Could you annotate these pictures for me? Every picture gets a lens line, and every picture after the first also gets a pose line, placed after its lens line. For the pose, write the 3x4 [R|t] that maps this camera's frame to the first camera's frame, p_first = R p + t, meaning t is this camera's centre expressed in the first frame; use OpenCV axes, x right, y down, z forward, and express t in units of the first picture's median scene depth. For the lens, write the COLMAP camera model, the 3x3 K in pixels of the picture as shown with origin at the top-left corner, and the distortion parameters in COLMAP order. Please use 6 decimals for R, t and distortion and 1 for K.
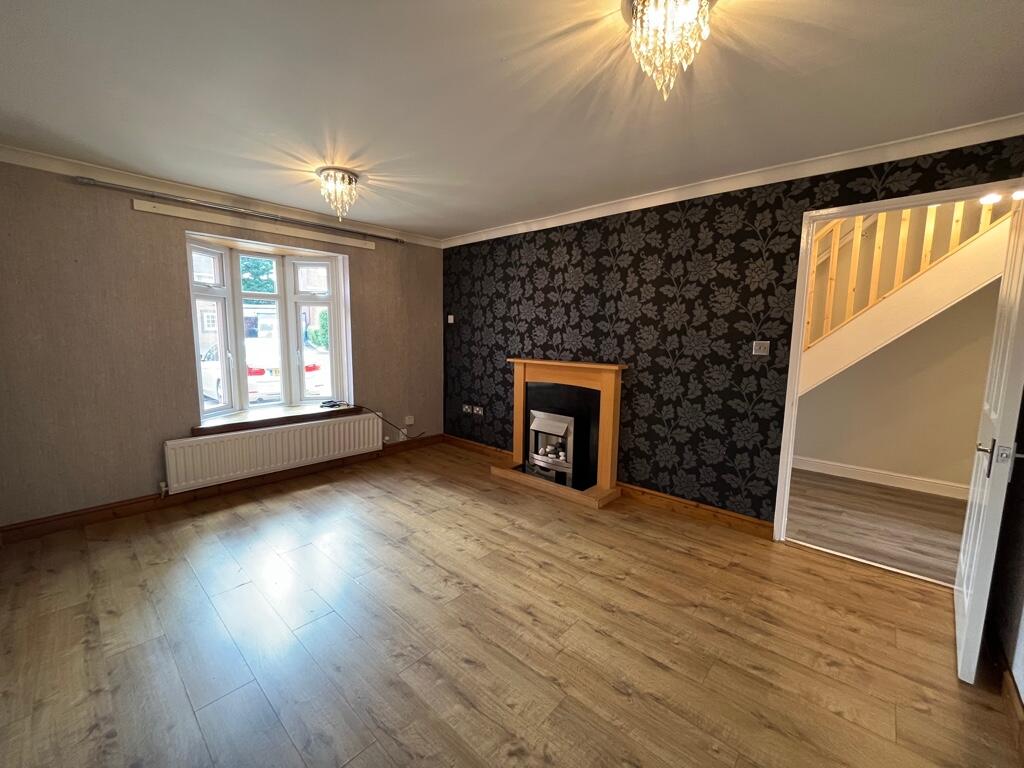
lens RADIAL K [[413.7, 0, 510.9], [0, 413.7, 383.6], [0, 0, 1]] dist [-0.005735, 0.000058]
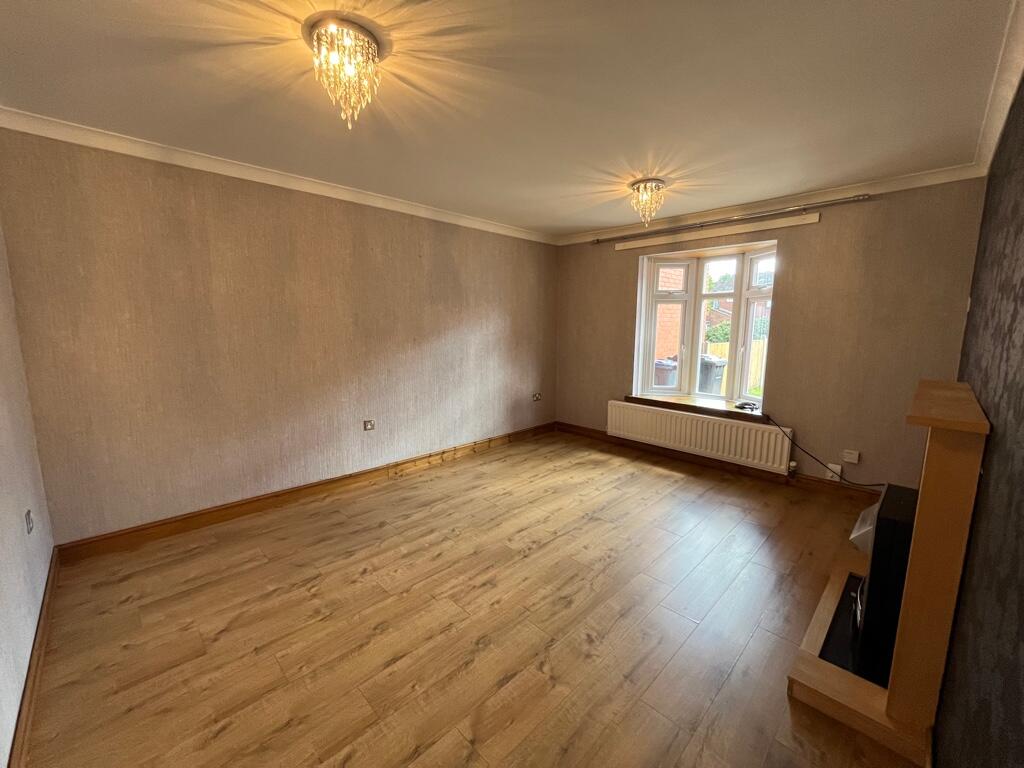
lens RADIAL K [[413.7, 0, 511.1], [0, 413.7, 382.9], [0, 0, 1]] dist [-0.005735, 0.000058]
pose [[-0.055788, 0.127479, -0.990271, 0.816289], [-0.127654, 0.982765, 0.133704, -0.093335], [0.990248, 0.133872, -0.038554, 0.807956]]
